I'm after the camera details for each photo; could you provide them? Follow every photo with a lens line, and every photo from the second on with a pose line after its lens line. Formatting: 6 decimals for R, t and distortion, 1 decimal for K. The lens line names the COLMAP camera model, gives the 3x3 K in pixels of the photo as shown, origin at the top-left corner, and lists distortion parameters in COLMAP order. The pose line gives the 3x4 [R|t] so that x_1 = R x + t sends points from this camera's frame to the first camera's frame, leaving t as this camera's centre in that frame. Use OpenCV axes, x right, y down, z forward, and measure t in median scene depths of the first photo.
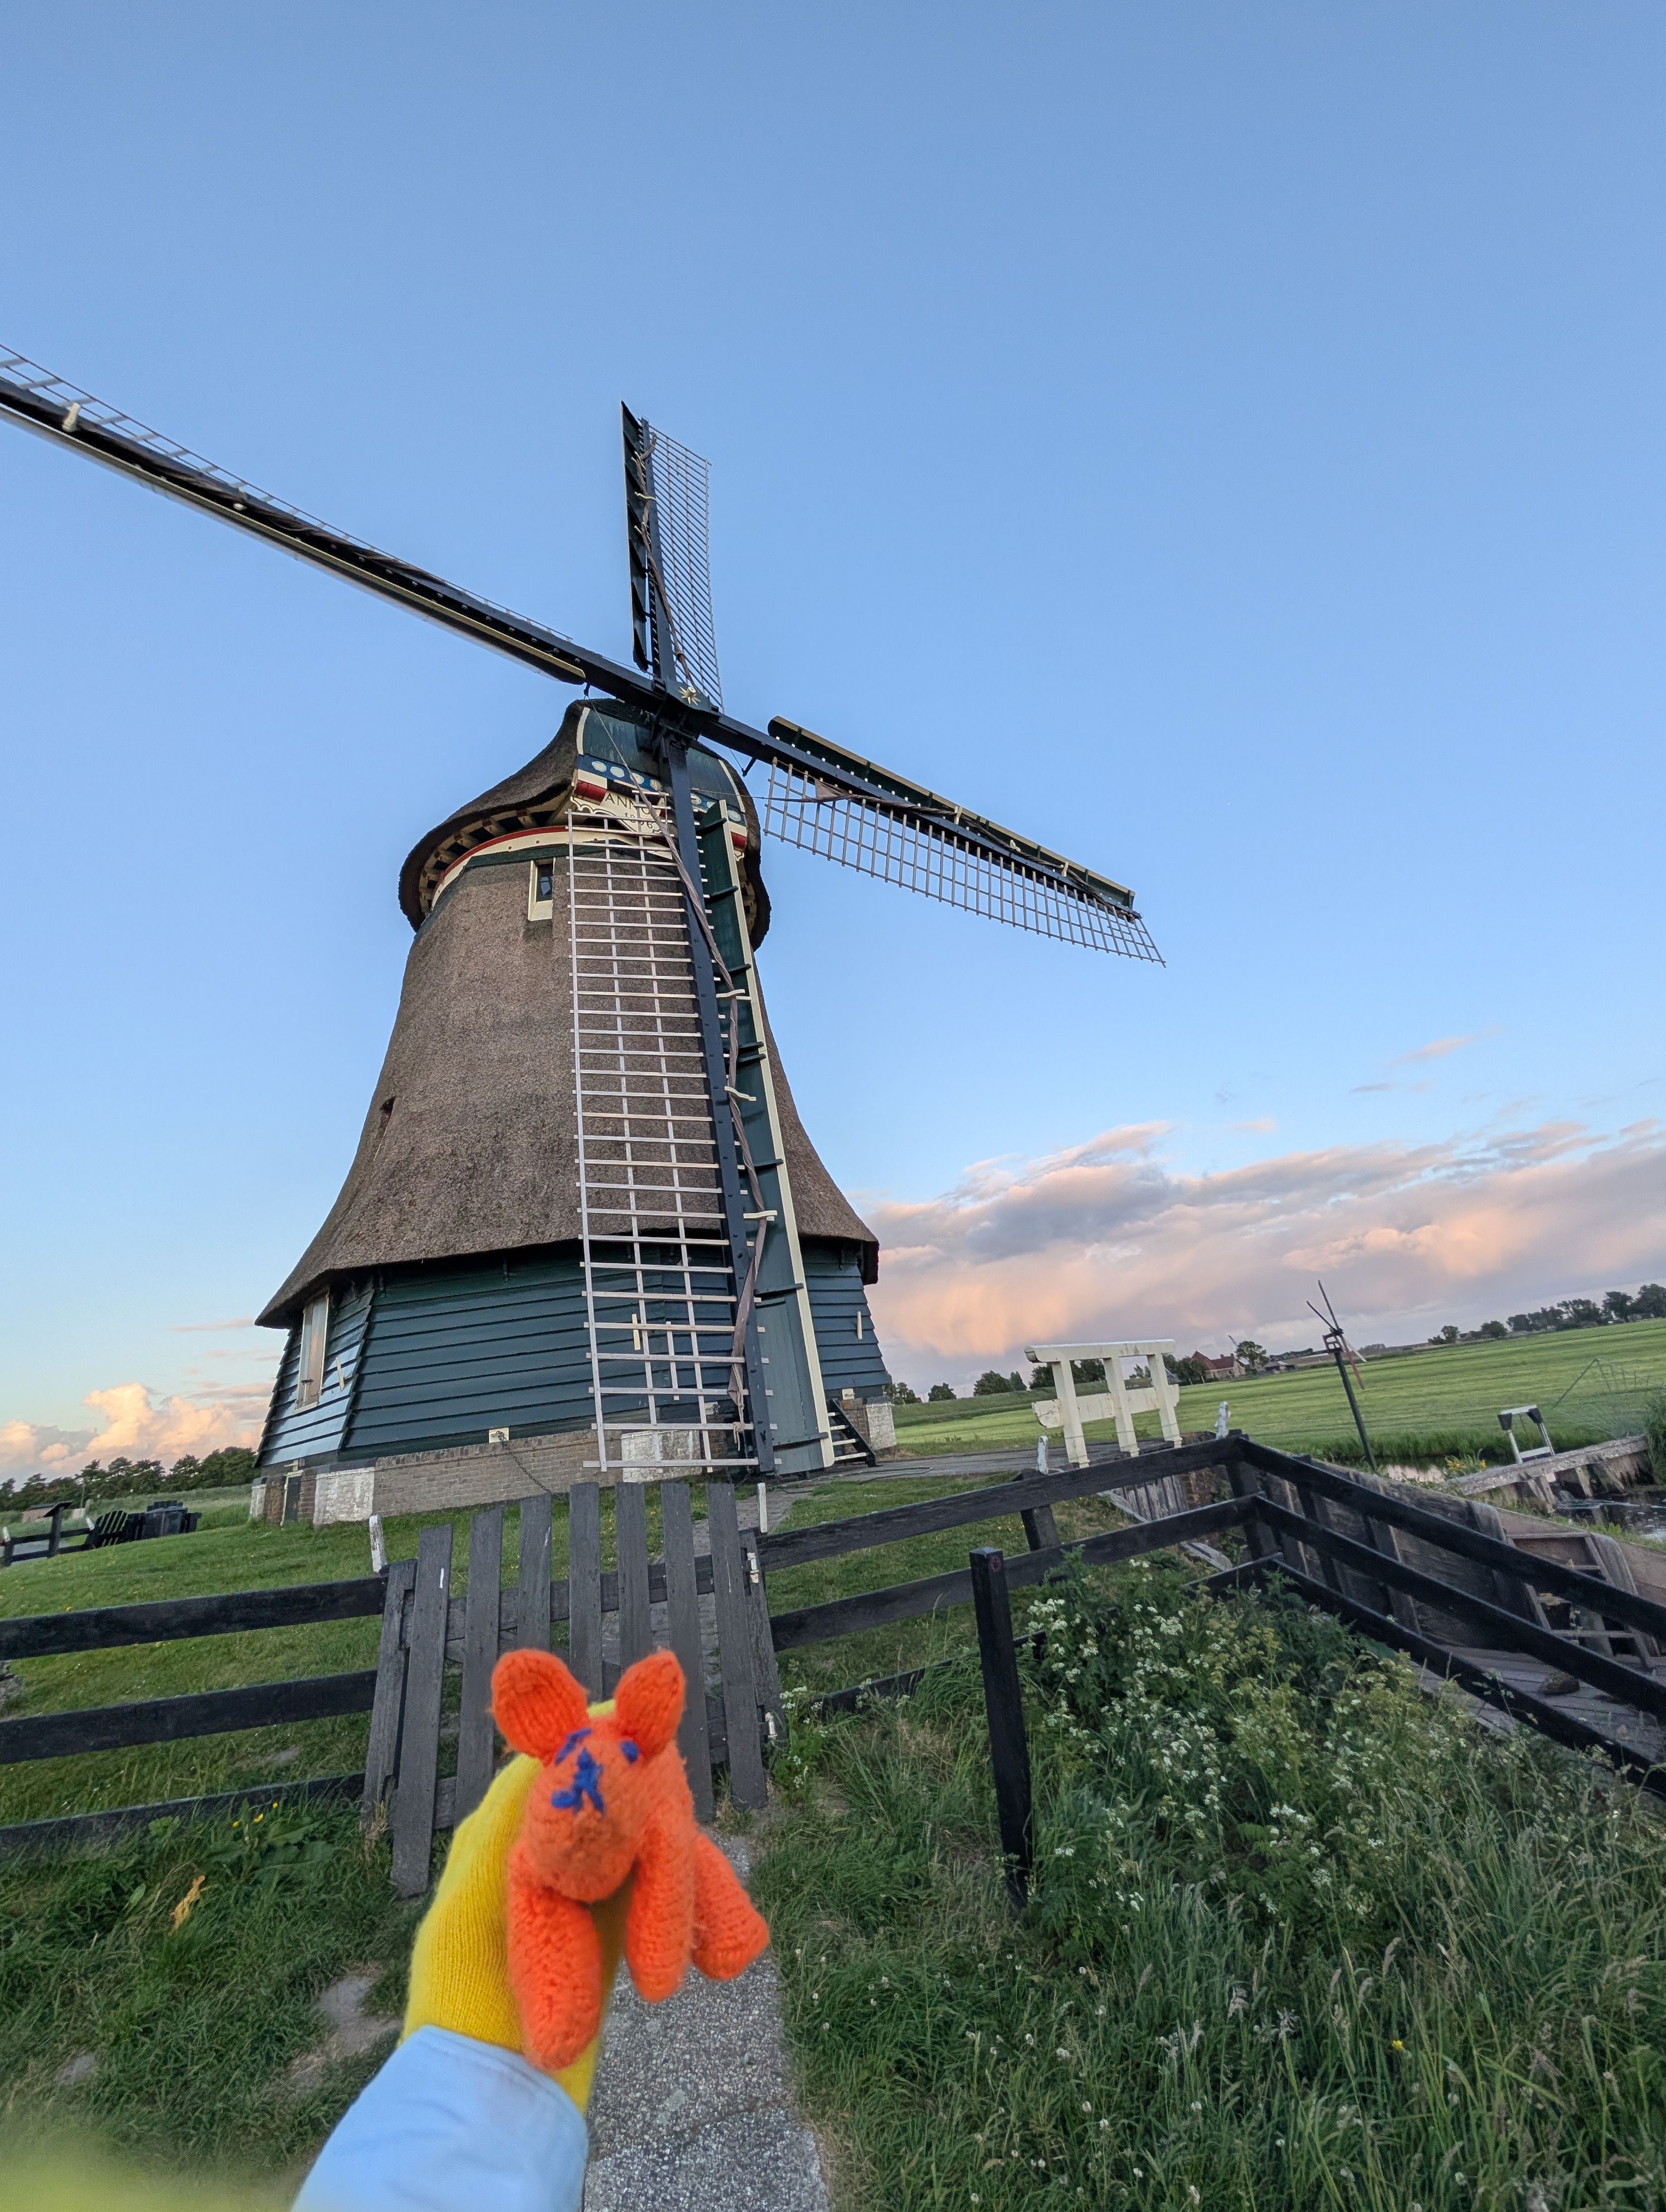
lens RADIAL K [[848.0, 0, 824.7], [0, 848.0, 1114.3], [0, 0, 1]] dist [0.002380, 0.000159]
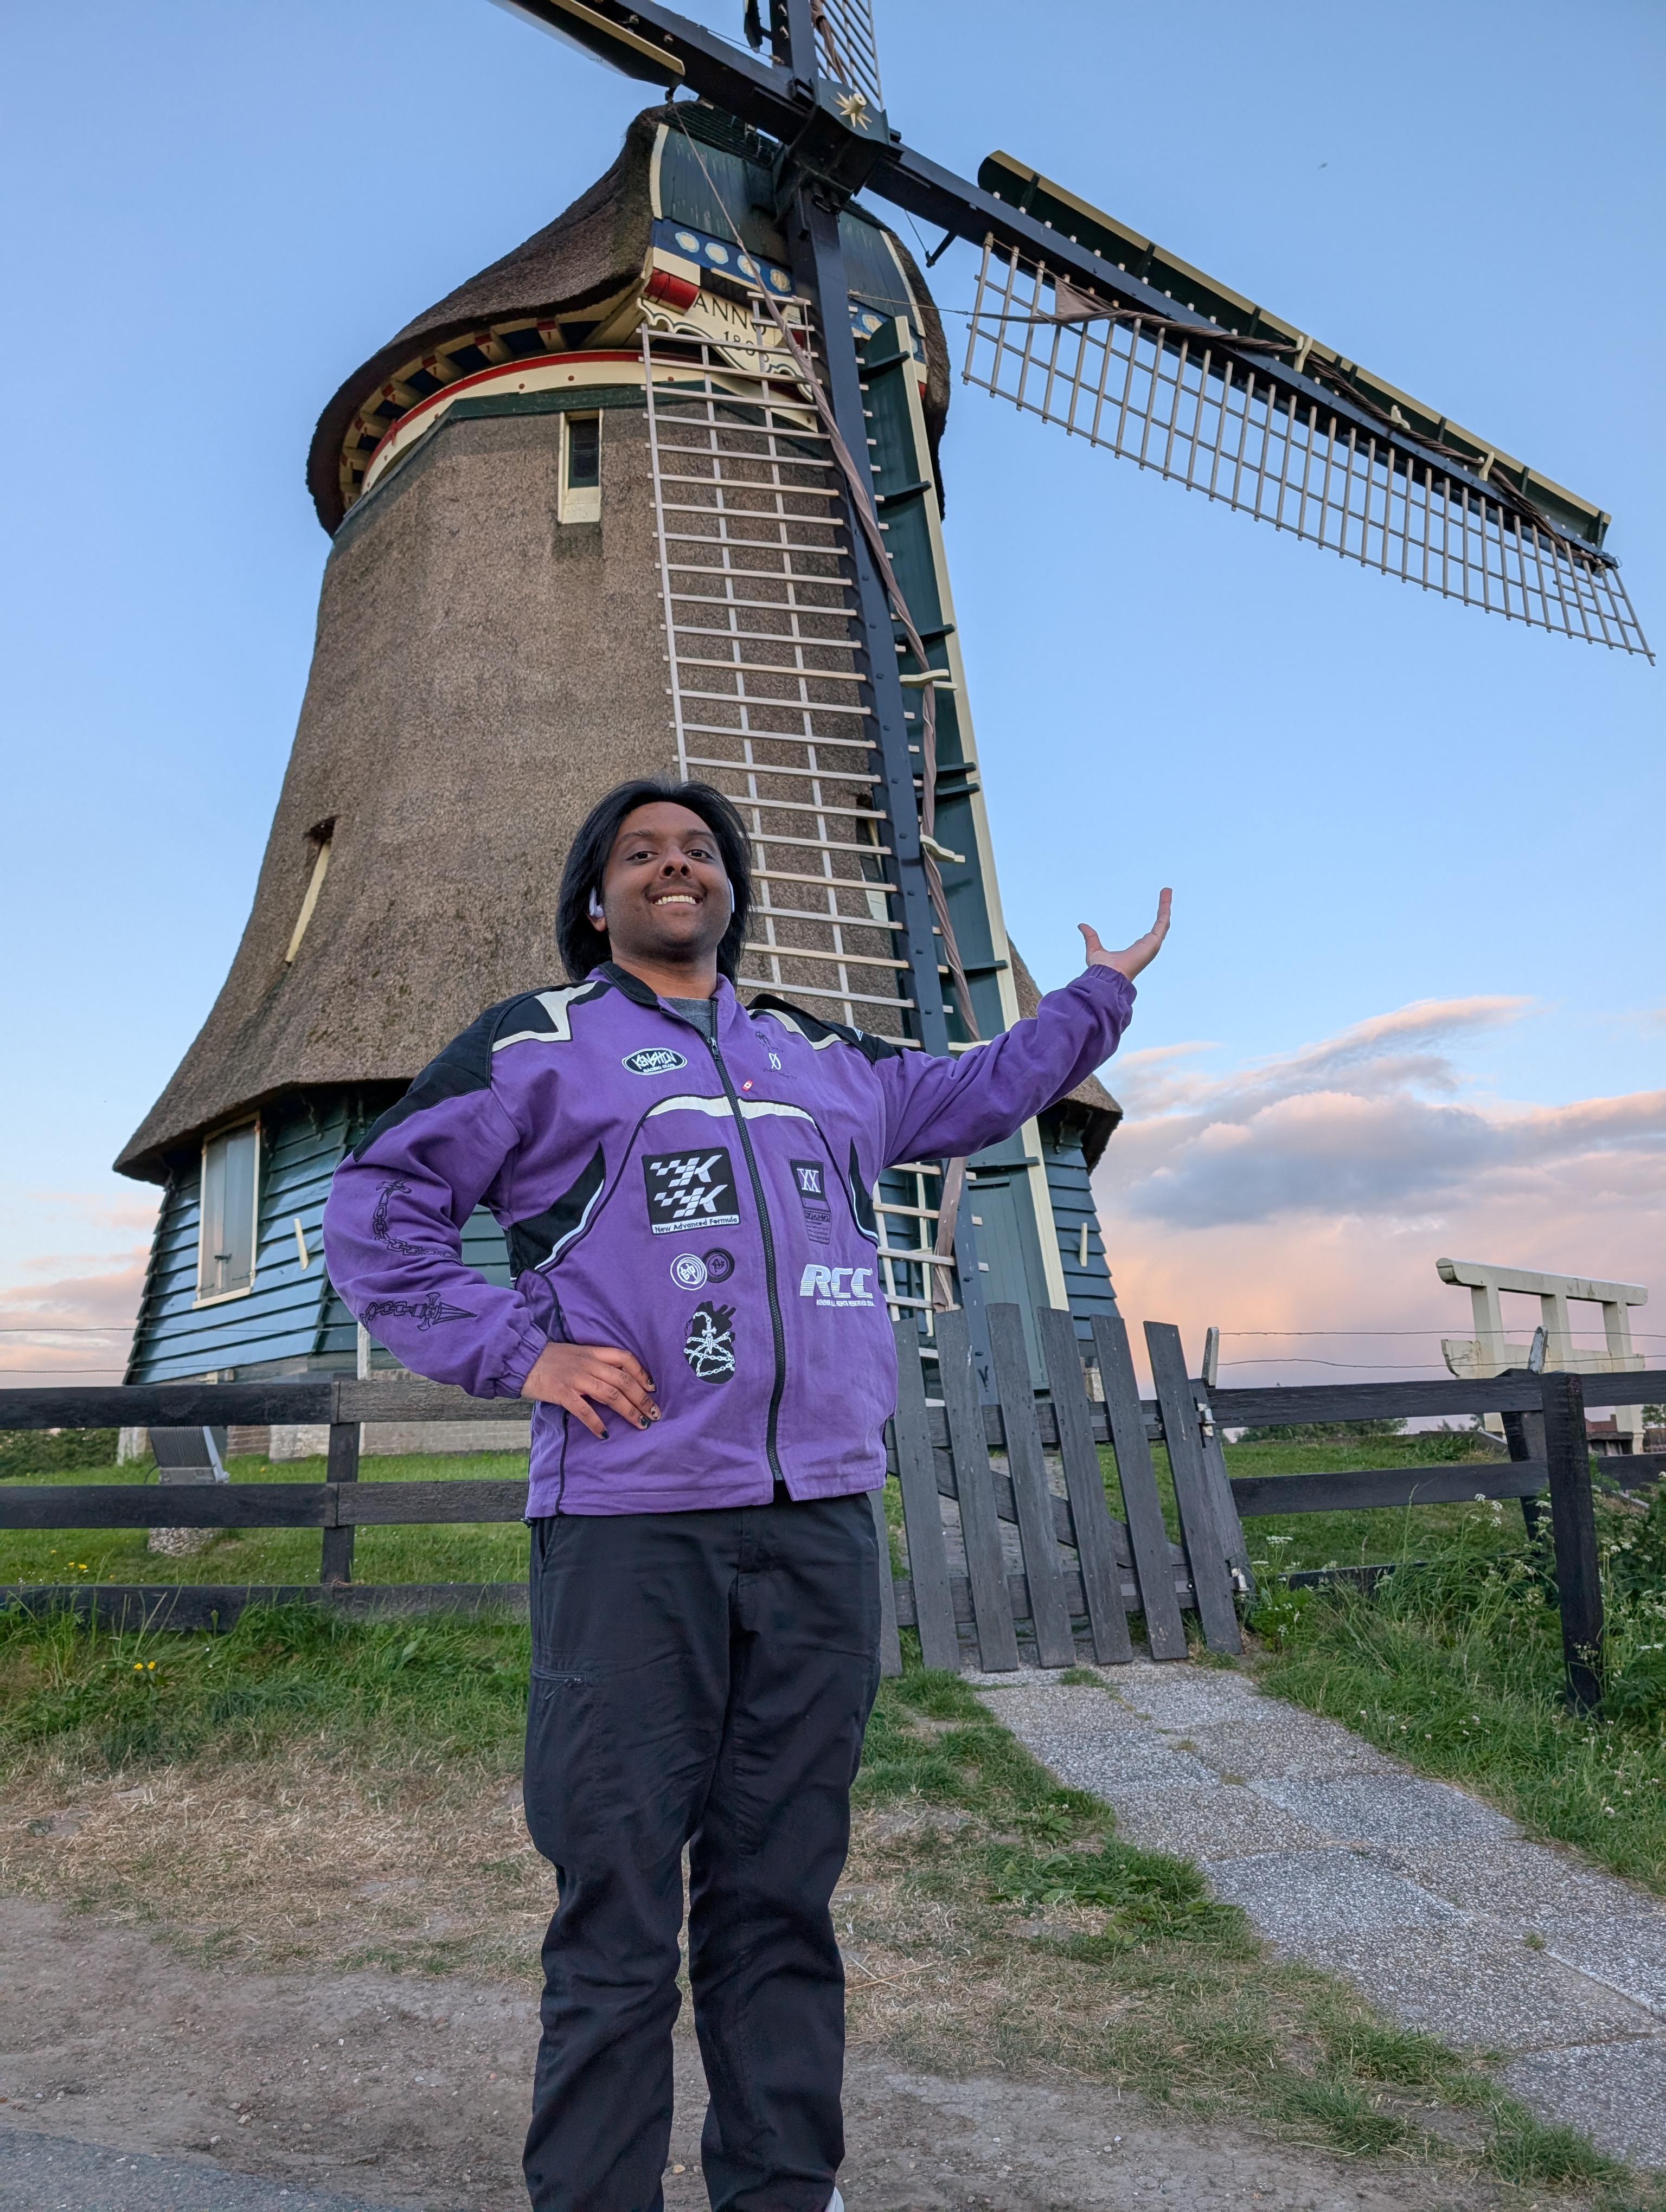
lens RADIAL K [[1584.5, 0, 806.5], [0, 1584.5, 1108.3], [0, 0, 1]] dist [0.014630, 0.004834]
pose [[0.995841, 0.074092, -0.053017, -0.081913], [-0.066580, 0.989060, 0.131631, 0.011678], [0.062190, -0.127553, 0.989880, -0.101780]]
